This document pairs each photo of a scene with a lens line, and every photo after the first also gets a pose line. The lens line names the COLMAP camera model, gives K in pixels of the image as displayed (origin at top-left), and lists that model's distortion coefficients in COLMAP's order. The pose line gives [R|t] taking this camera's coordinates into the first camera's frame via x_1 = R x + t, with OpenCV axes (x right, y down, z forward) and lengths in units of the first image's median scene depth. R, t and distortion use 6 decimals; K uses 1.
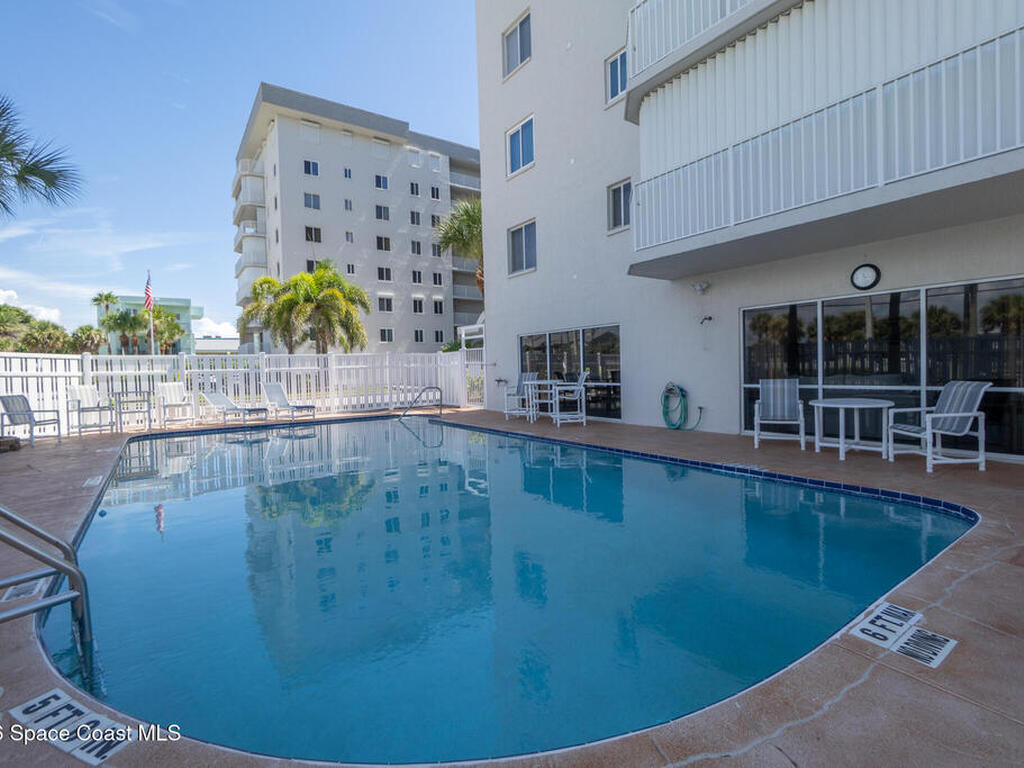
lens RADIAL K [[495.4, 0, 512.3], [0, 495.4, 381.2], [0, 0, 1]] dist [0.001517, -0.000677]
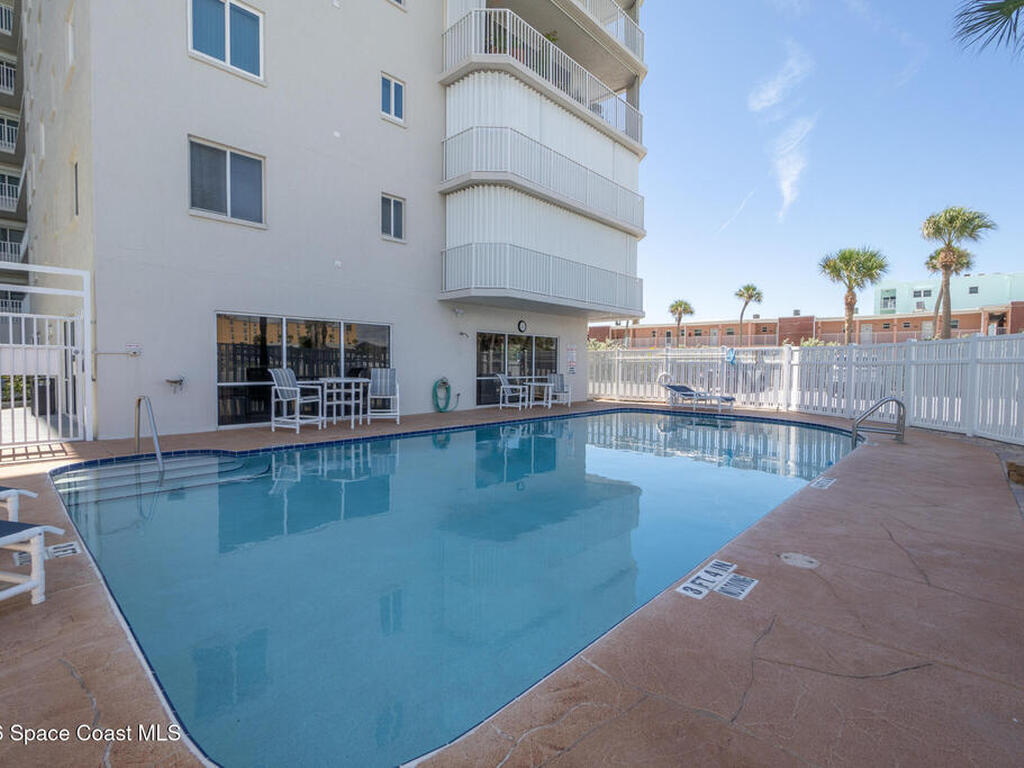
lens RADIAL K [[495.4, 0, 512.4], [0, 495.4, 382.2], [0, 0, 1]] dist [0.001517, -0.000677]
pose [[-0.193886, -0.011782, 0.980953, -0.862635], [0.020967, 0.999650, 0.016150, -0.002255], [-0.980800, 0.023698, -0.193571, 0.912463]]
